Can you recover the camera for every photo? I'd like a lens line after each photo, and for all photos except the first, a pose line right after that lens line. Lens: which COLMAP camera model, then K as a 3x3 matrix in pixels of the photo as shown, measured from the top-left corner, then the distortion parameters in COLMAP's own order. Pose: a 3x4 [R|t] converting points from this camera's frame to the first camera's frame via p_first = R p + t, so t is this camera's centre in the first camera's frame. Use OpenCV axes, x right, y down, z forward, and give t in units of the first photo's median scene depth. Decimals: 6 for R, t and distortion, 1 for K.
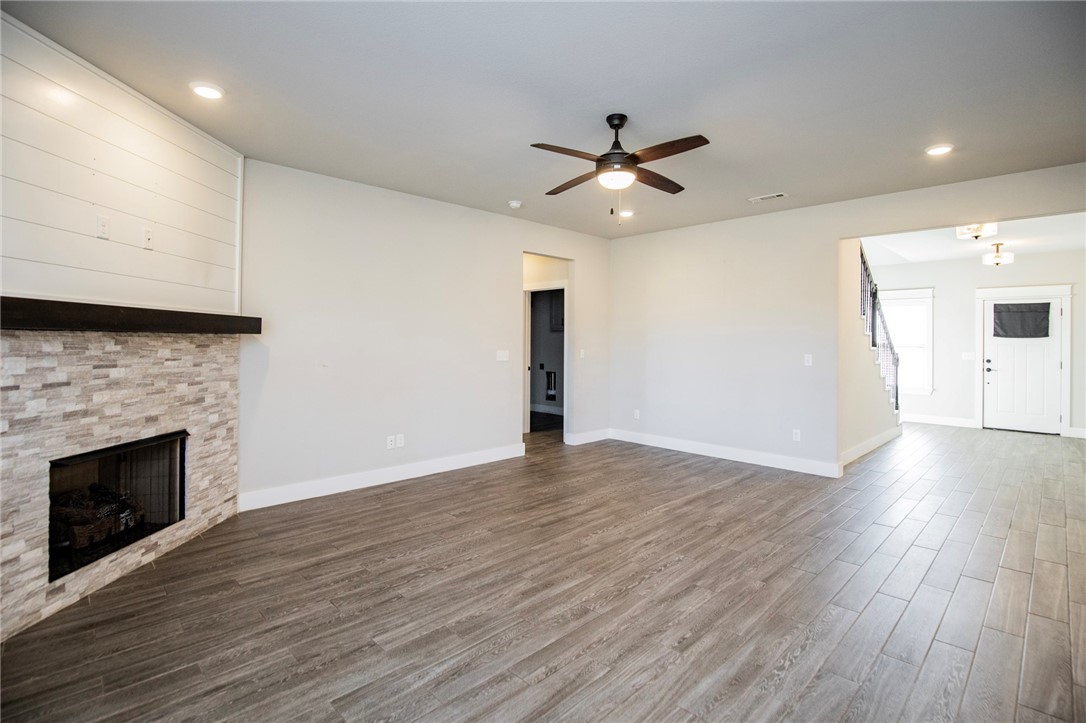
lens RADIAL K [[503.2, 0, 546.2], [0, 503.2, 338.0], [0, 0, 1]] dist [-0.016786, 0.000419]
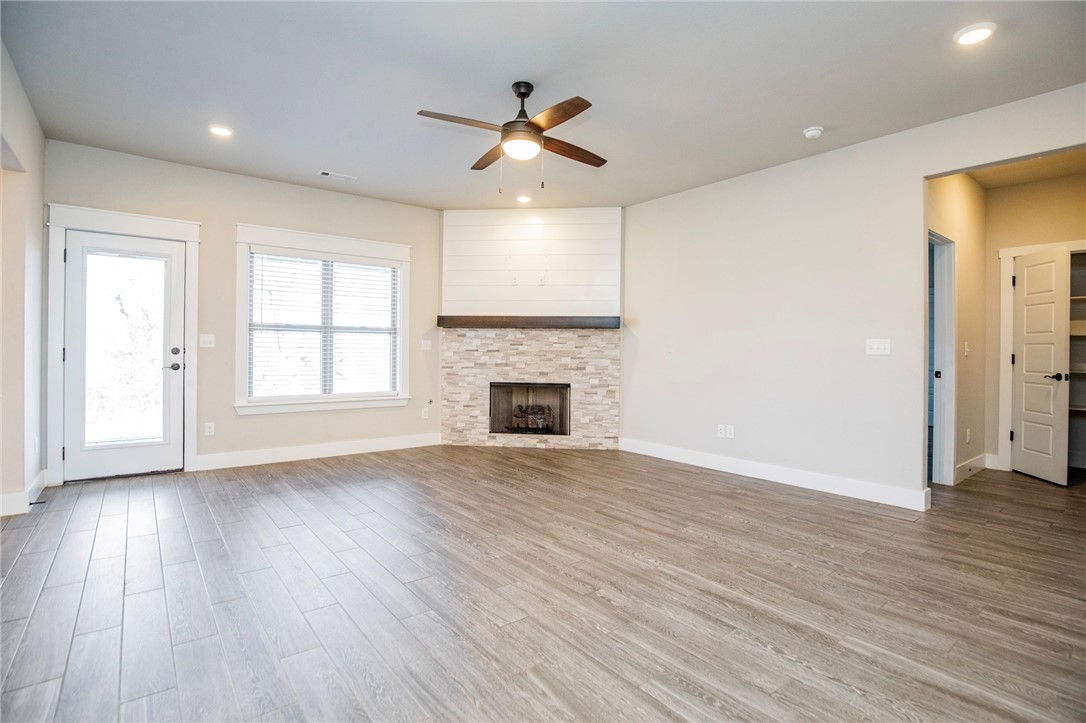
lens RADIAL K [[521.8, 0, 566.8], [0, 521.8, 357.3], [0, 0, 1]] dist [-0.019261, 0.011838]
pose [[-0.067180, 0.002999, -0.997736, 1.138202], [-0.001980, 0.999993, 0.003139, 0.088689], [0.997739, 0.002186, -0.067174, 1.160751]]
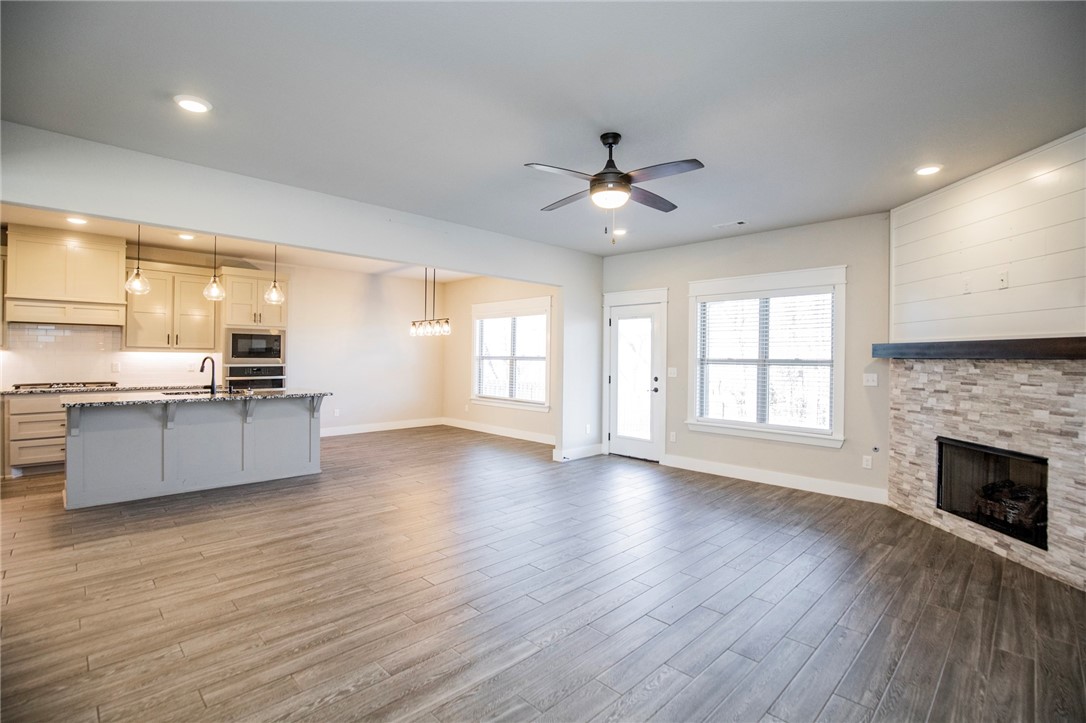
lens RADIAL K [[521.8, 0, 566.8], [0, 521.8, 357.3], [0, 0, 1]] dist [-0.019261, 0.011838]
pose [[-0.998365, -0.018944, -0.053936, 0.277650], [-0.018660, 0.999809, -0.005754, 0.010129], [0.054034, -0.004738, -0.998528, 2.037502]]
